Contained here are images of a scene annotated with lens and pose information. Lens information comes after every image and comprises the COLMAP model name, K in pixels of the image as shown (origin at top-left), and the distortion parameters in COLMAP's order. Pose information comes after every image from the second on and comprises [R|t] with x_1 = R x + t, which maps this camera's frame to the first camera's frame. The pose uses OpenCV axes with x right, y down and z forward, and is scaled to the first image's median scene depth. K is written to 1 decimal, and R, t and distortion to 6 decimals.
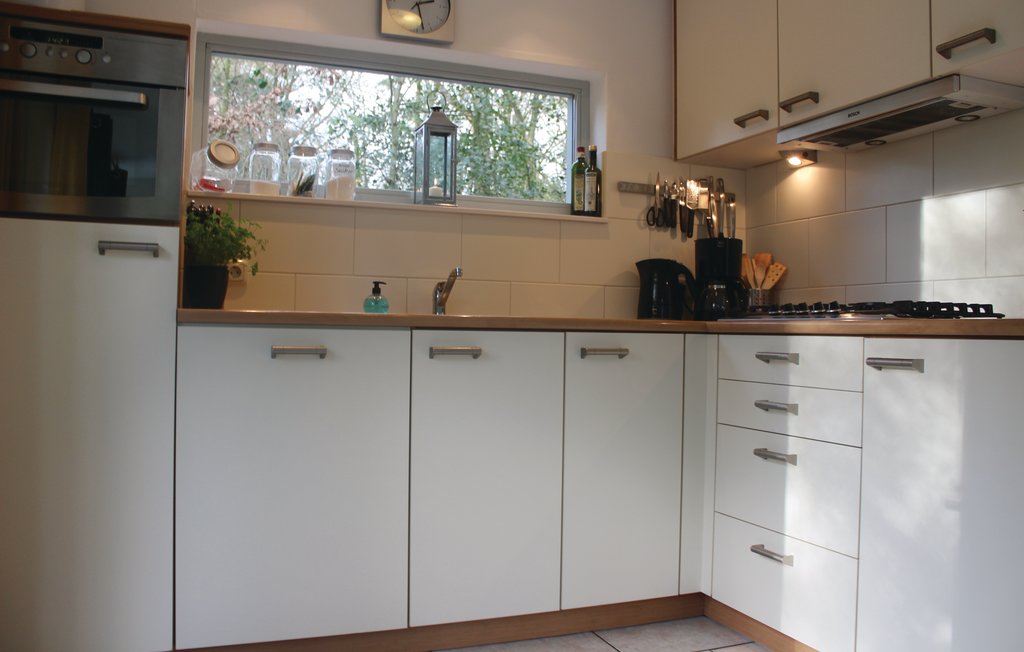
lens RADIAL K [[839.4, 0, 507.7], [0, 839.4, 328.3], [0, 0, 1]] dist [-0.141951, 0.085087]
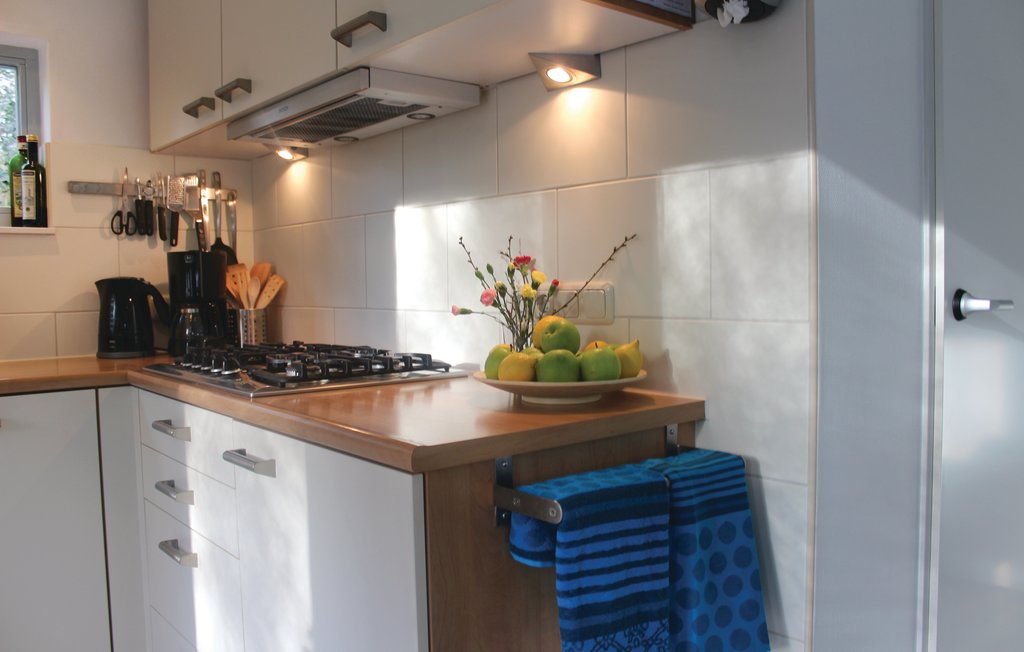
lens RADIAL K [[839.4, 0, 515.0], [0, 839.4, 327.8], [0, 0, 1]] dist [-0.141951, 0.085087]
pose [[0.943157, -0.048410, 0.328802, 0.275708], [0.028790, 0.997516, 0.064284, -0.073236], [-0.331097, -0.051164, 0.942209, 0.123261]]
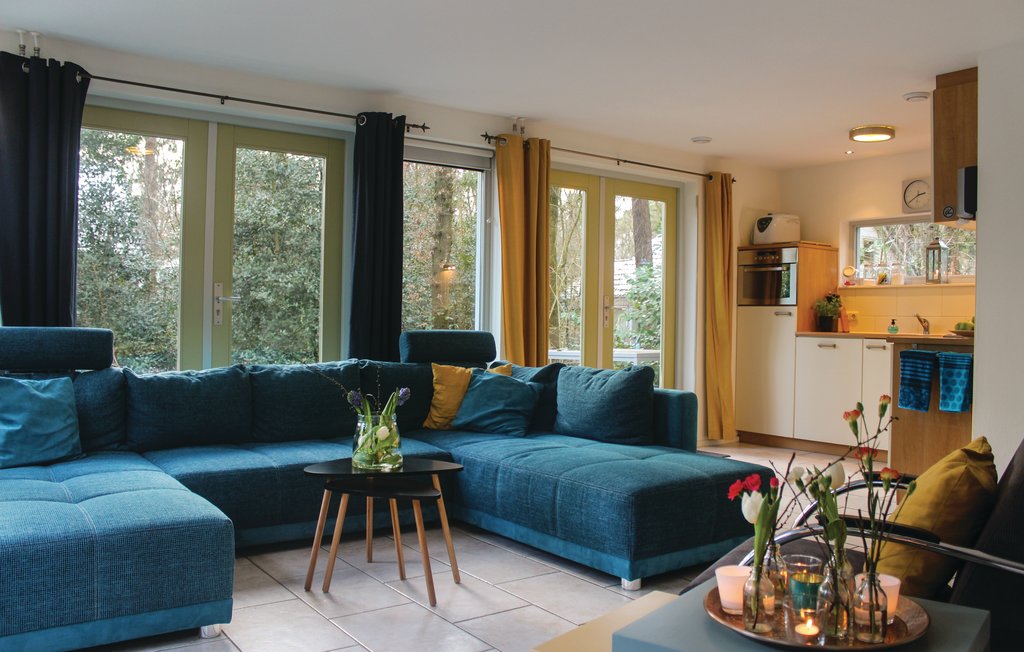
lens RADIAL K [[839.4, 0, 507.9], [0, 839.4, 324.9], [0, 0, 1]] dist [-0.141951, 0.085087]
pose [[0.244005, -0.004306, -0.969764, 1.965616], [-0.005219, 0.999970, -0.005754, -0.020235], [0.969760, 0.006465, 0.243976, -0.714566]]
